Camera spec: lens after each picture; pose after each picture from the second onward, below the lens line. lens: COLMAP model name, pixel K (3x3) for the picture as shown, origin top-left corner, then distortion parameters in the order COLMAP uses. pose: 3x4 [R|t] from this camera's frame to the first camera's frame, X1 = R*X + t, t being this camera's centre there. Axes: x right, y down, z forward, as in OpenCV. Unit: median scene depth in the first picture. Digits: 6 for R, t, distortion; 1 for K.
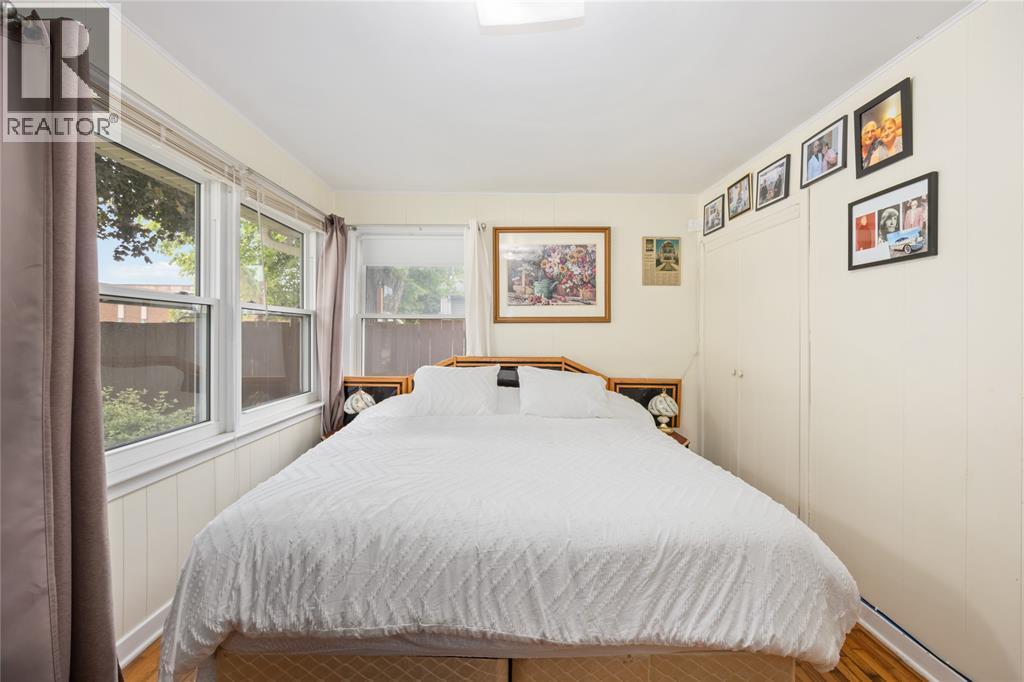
lens RADIAL K [[408.9, 0, 512.7], [0, 408.9, 335.5], [0, 0, 1]] dist [0.001171, -0.000963]
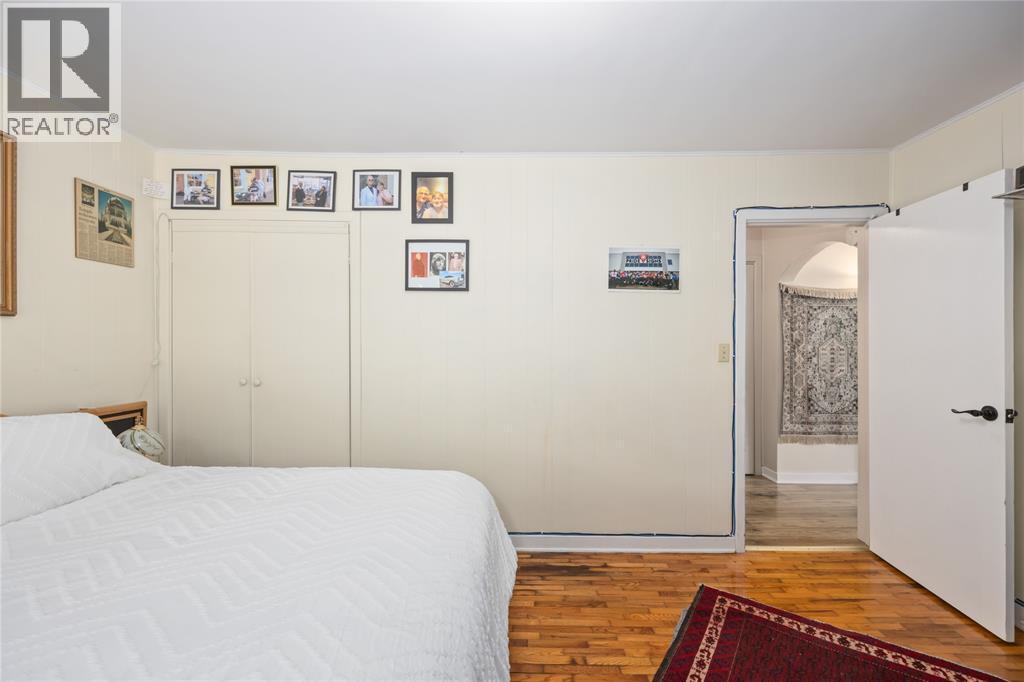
lens RADIAL K [[408.9, 0, 514.4], [0, 408.9, 343.2], [0, 0, 1]] dist [0.001171, -0.000963]
pose [[0.041816, -0.011171, 0.999063, -0.481450], [-0.000474, 0.999937, 0.011201, -0.004940], [-0.999125, -0.000942, 0.041808, 0.599284]]
